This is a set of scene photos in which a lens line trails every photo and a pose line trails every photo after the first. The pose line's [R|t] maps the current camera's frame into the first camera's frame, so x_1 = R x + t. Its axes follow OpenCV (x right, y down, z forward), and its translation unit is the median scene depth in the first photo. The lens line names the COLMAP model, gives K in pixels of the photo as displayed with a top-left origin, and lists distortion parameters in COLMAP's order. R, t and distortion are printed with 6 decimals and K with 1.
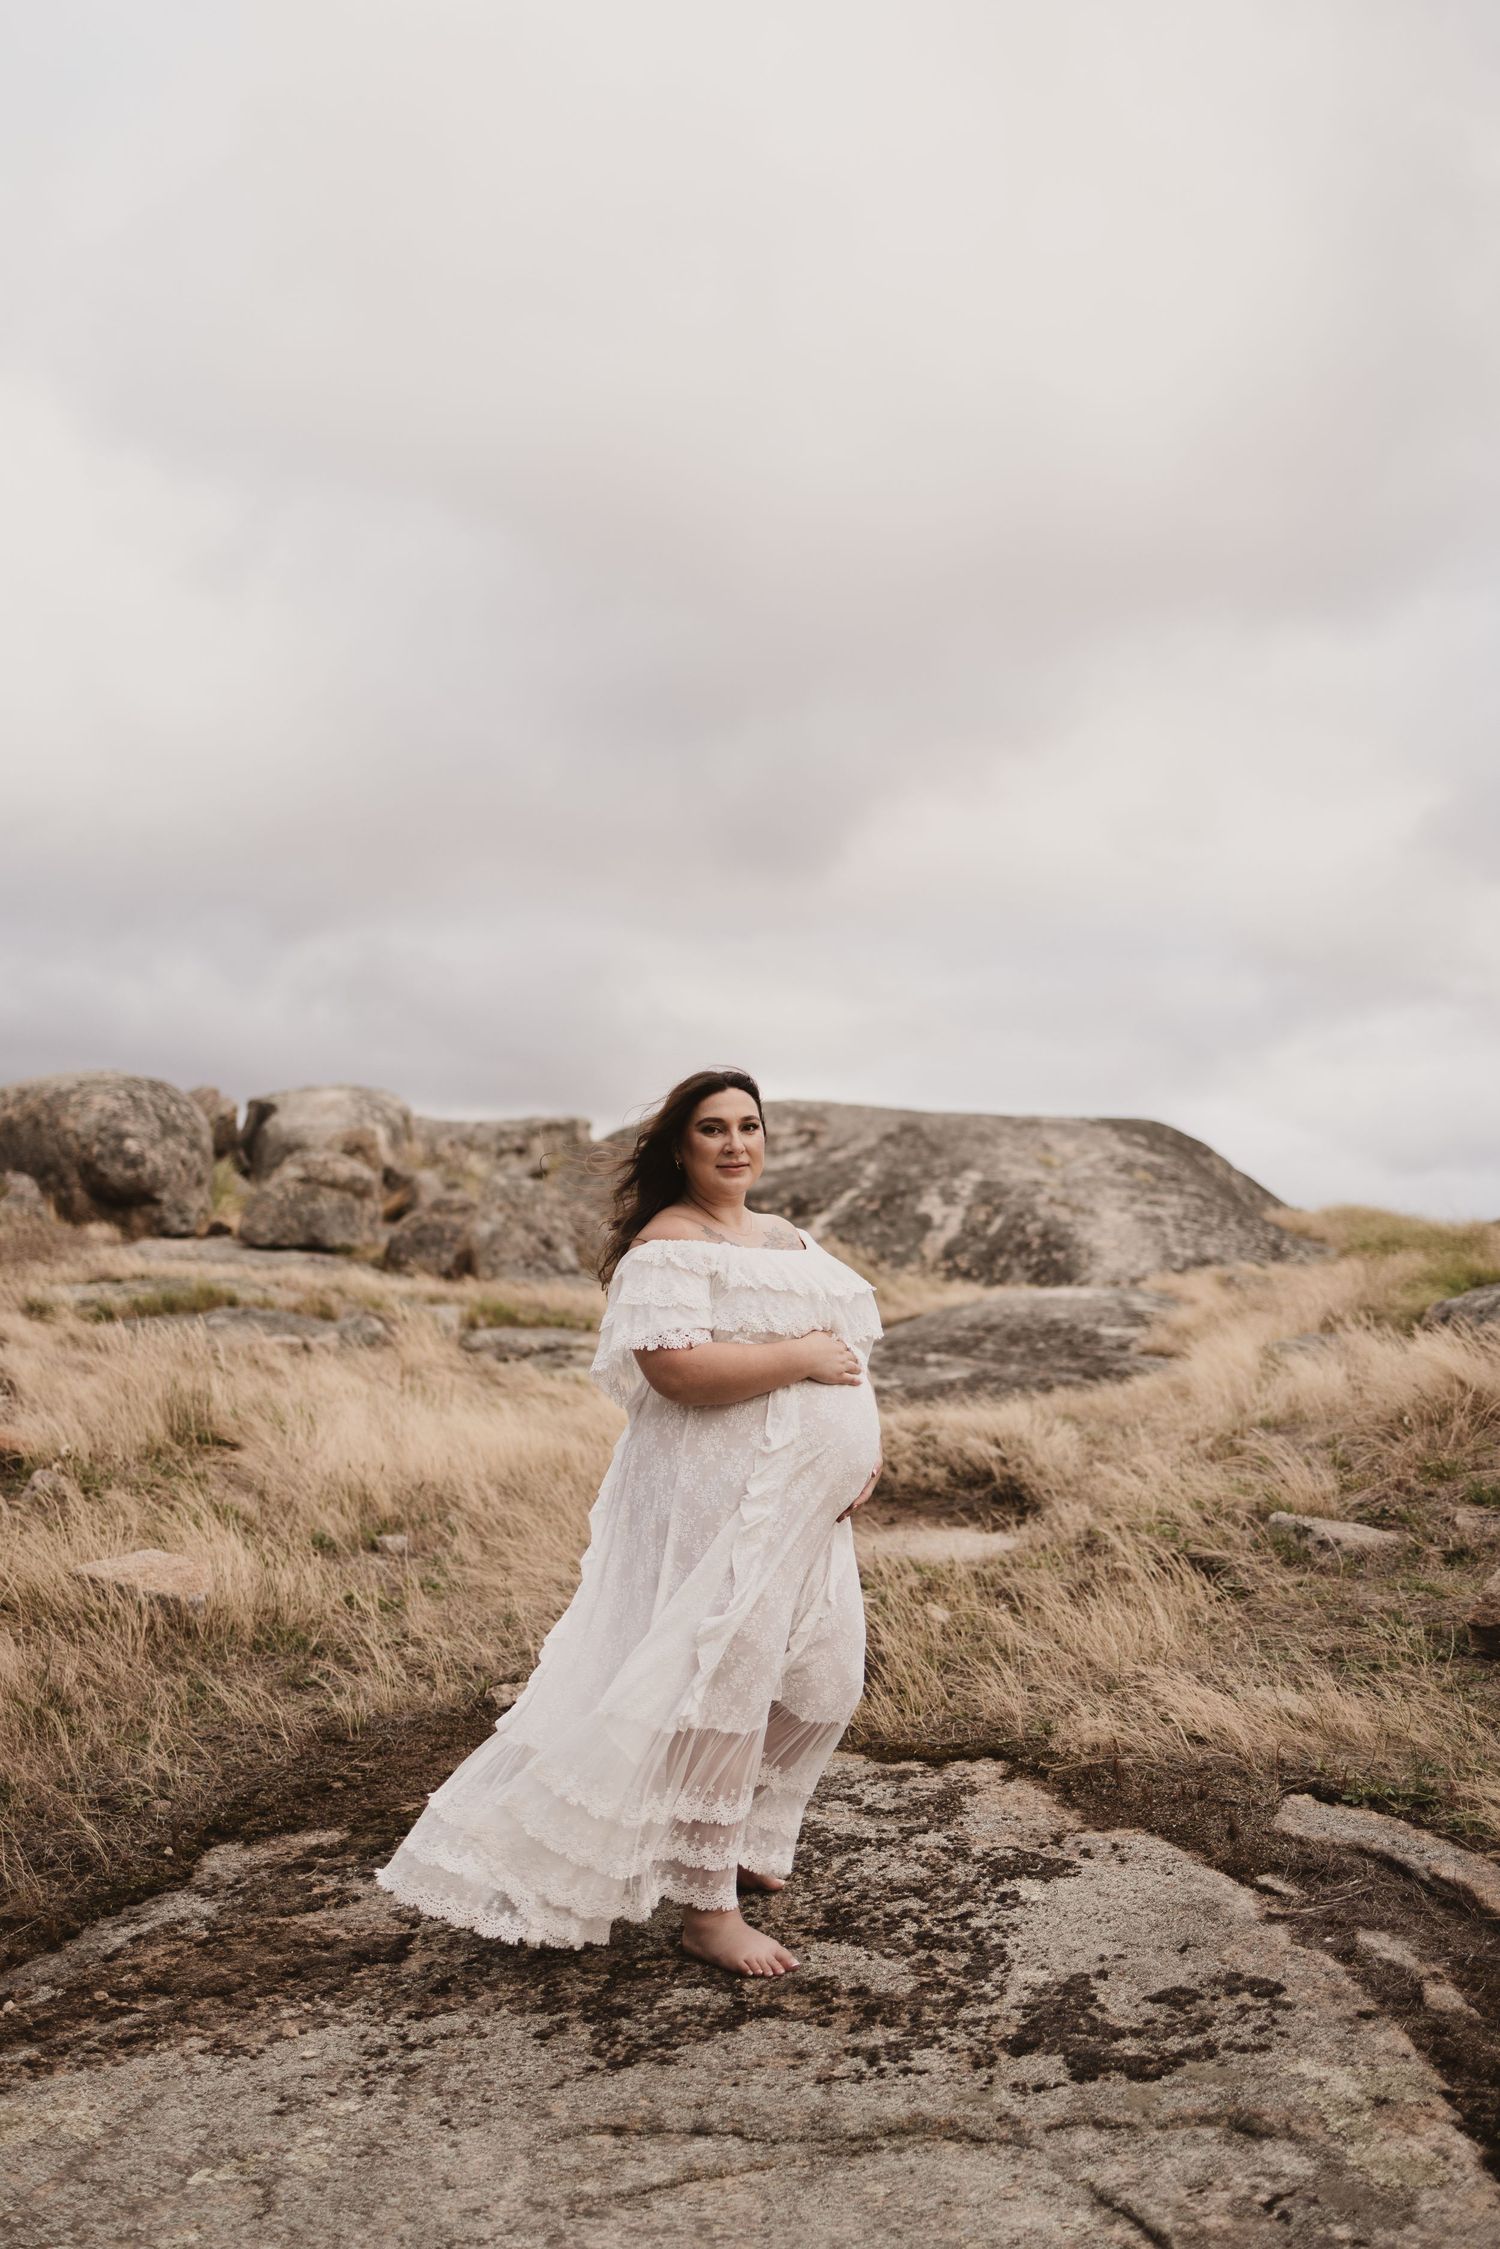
lens RADIAL K [[2244.9, 0, 750.0], [0, 2244.9, 1124.5], [0, 0, 1]] dist [0.012410, -0.028018]
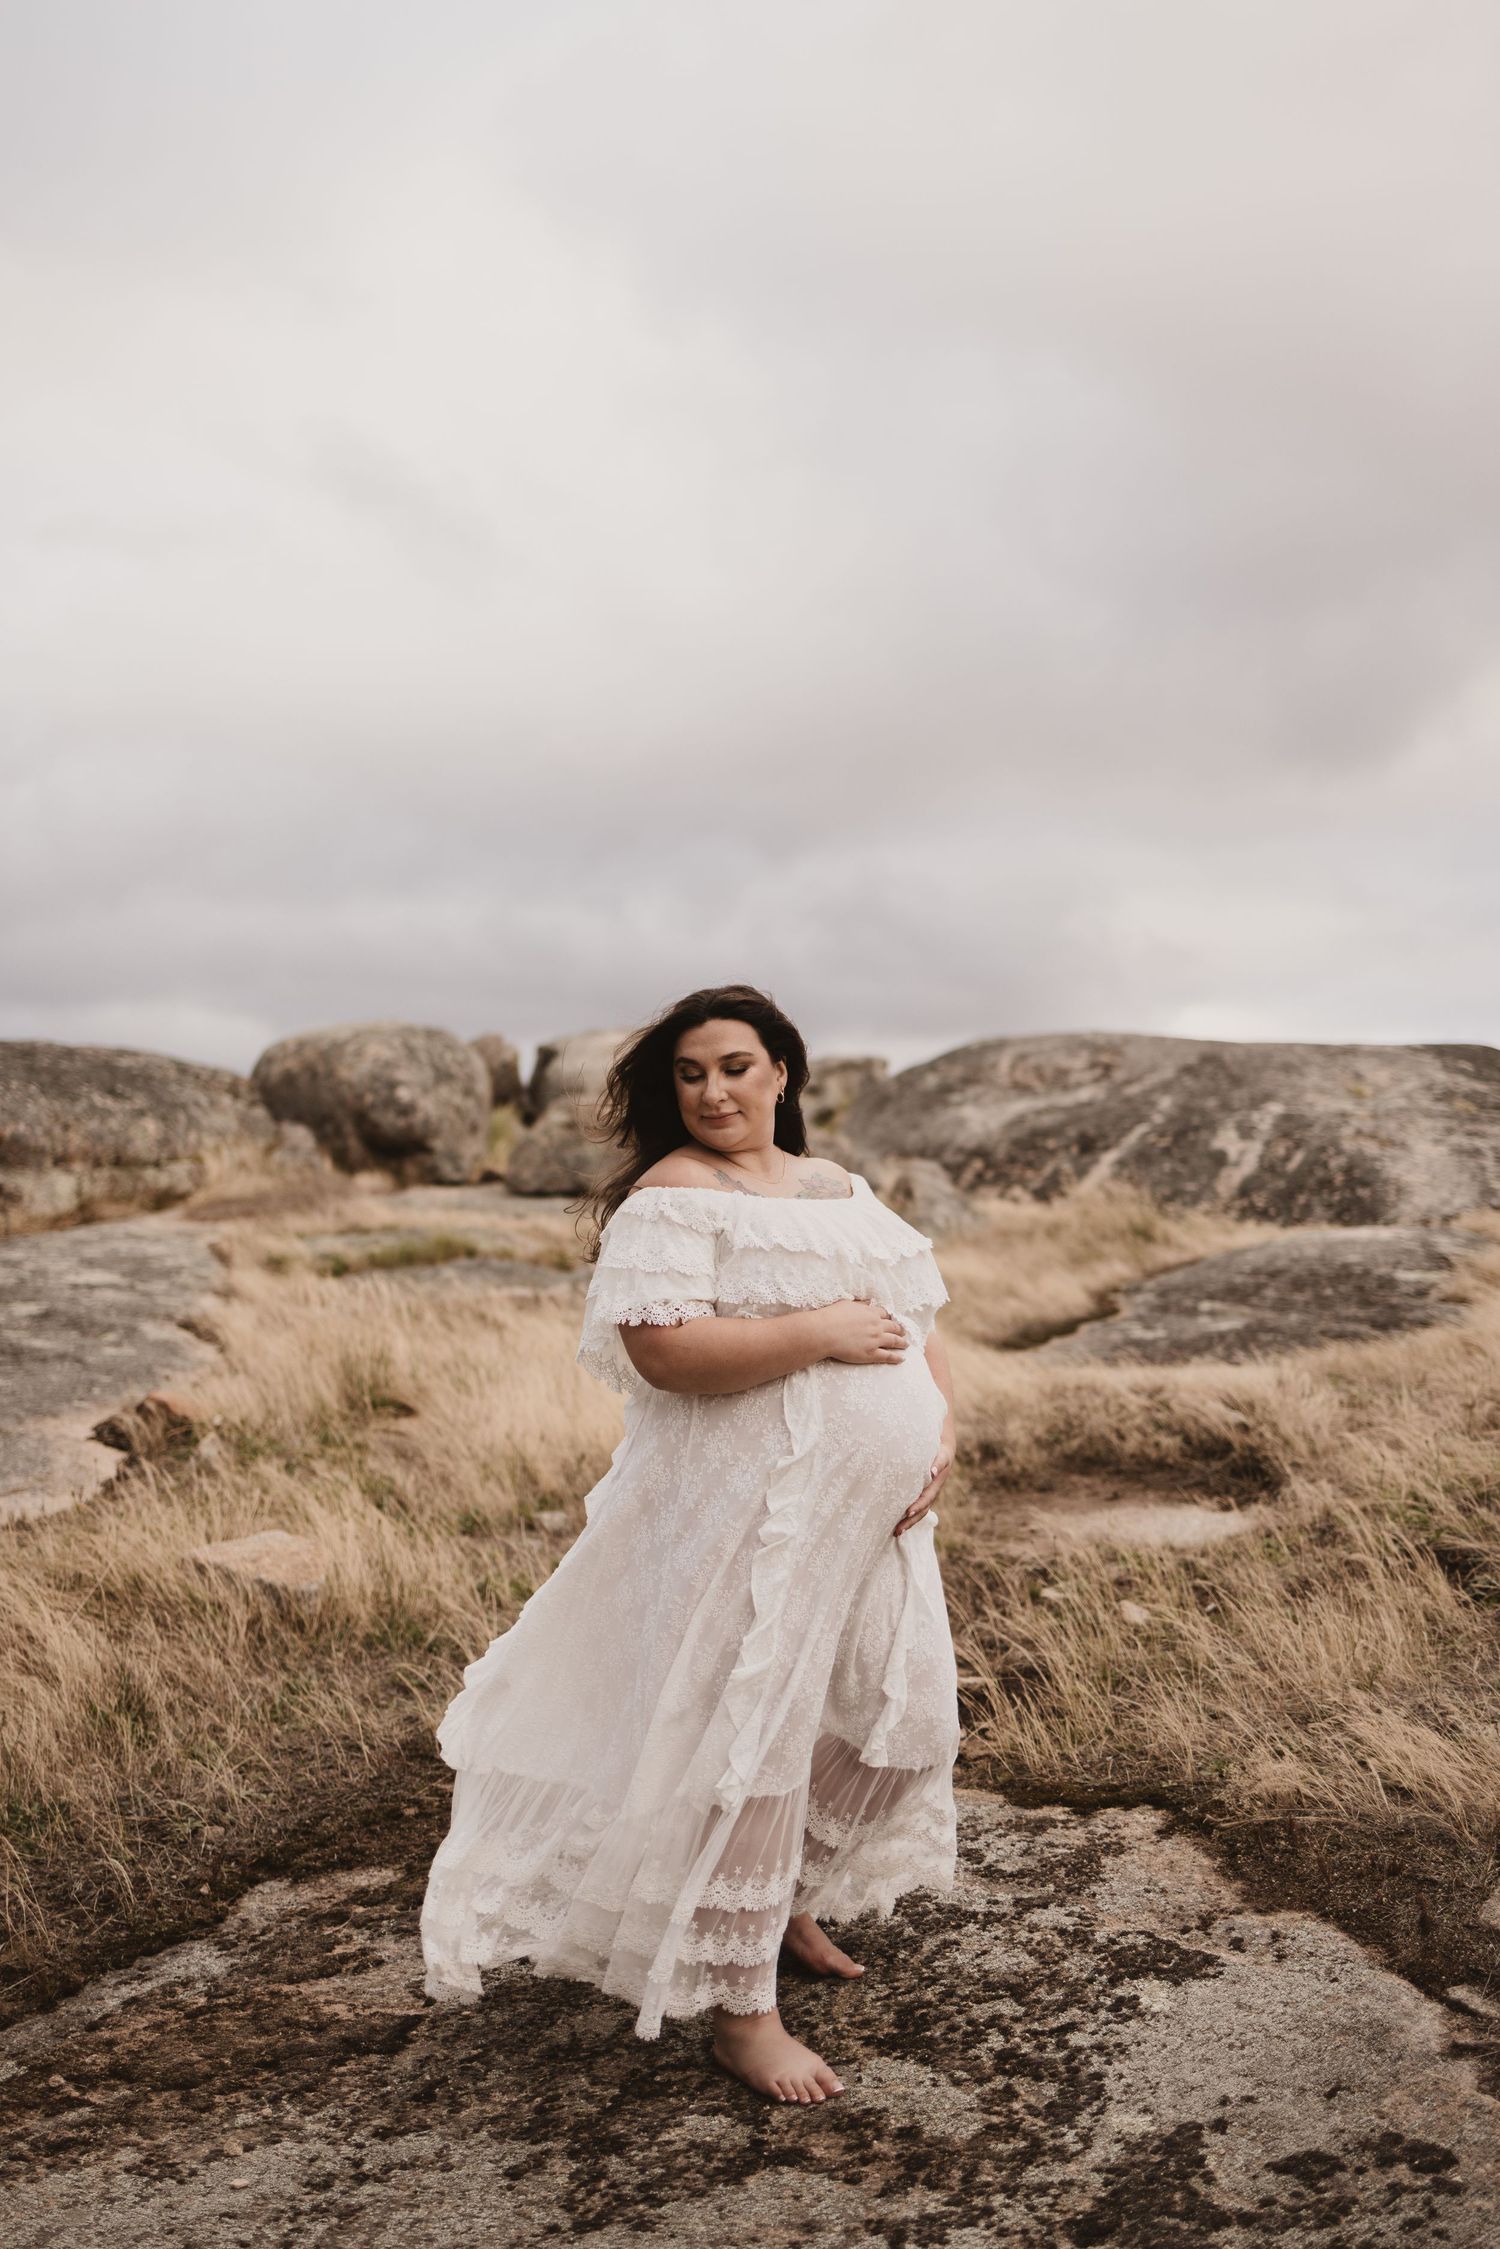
lens RADIAL K [[2235.9, 0, 747.3], [0, 2235.9, 1131.7], [0, 0, 1]] dist [0.029775, -0.017530]
pose [[0.988271, -0.017799, -0.151671, 0.085576], [0.022438, 0.999330, 0.028931, 0.002449], [0.151054, -0.031995, 0.988008, 0.149024]]
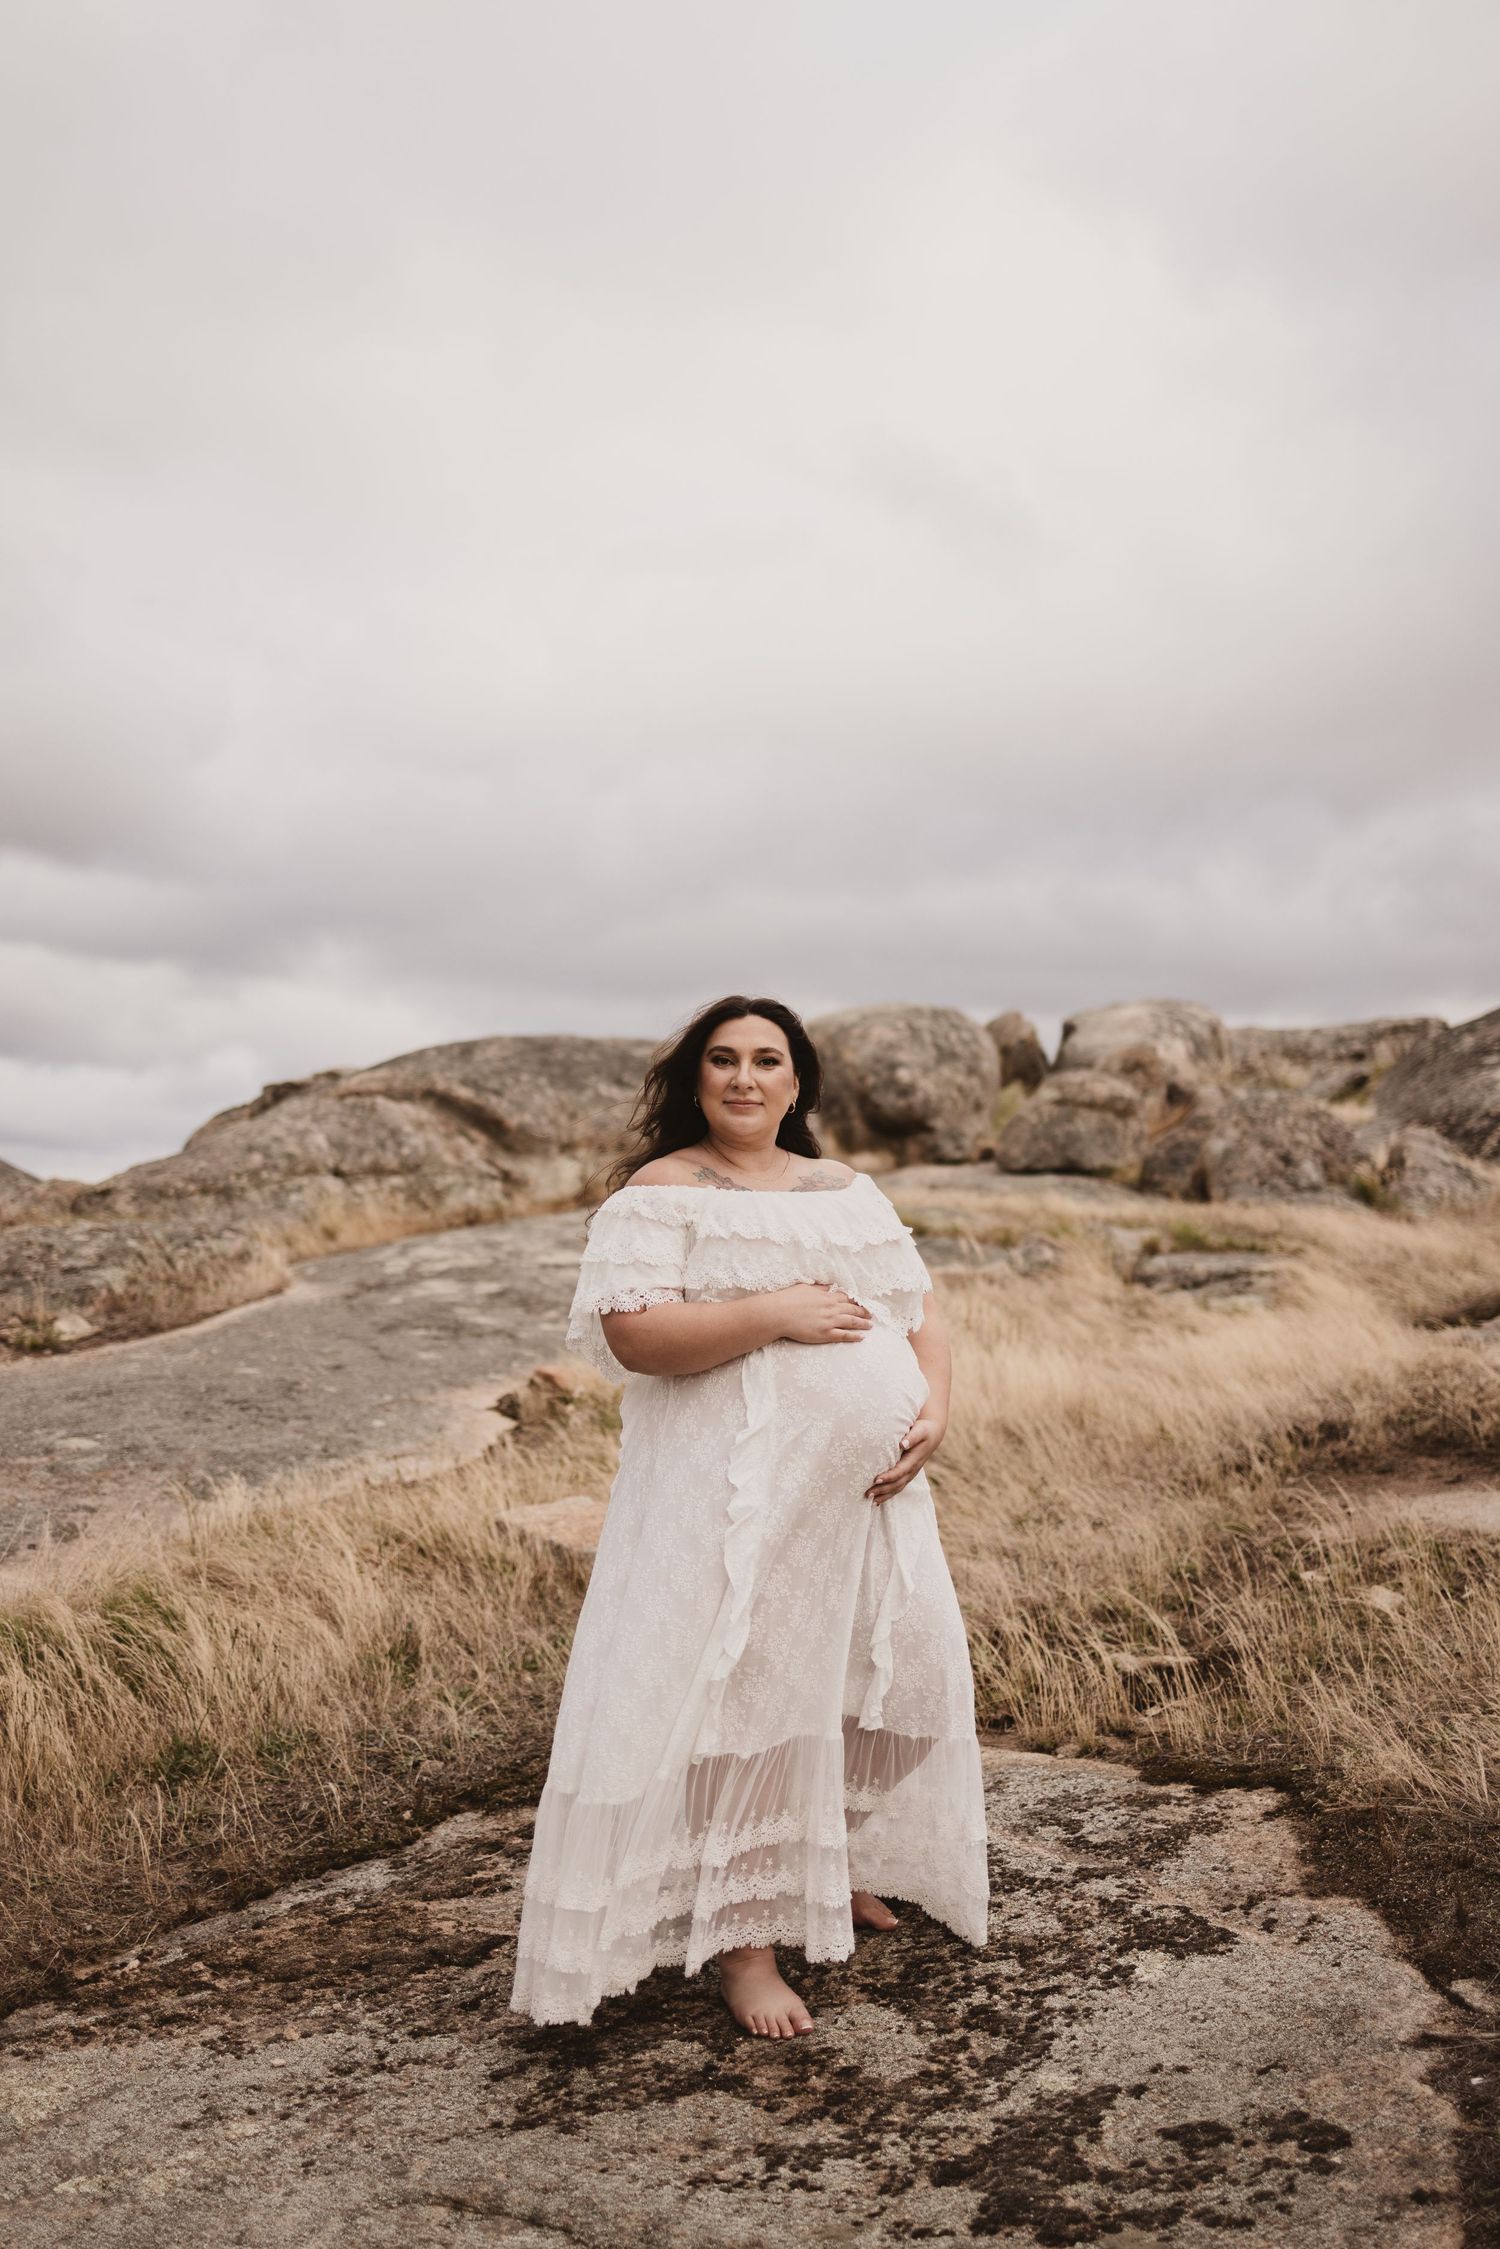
lens RADIAL K [[2244.9, 0, 750.0], [0, 2244.9, 1124.5], [0, 0, 1]] dist [0.012410, -0.028018]
pose [[0.909678, -0.039878, -0.413395, 0.271240], [0.055846, 0.998085, 0.026612, 0.003019], [0.411542, -0.047295, 0.910163, 0.164031]]
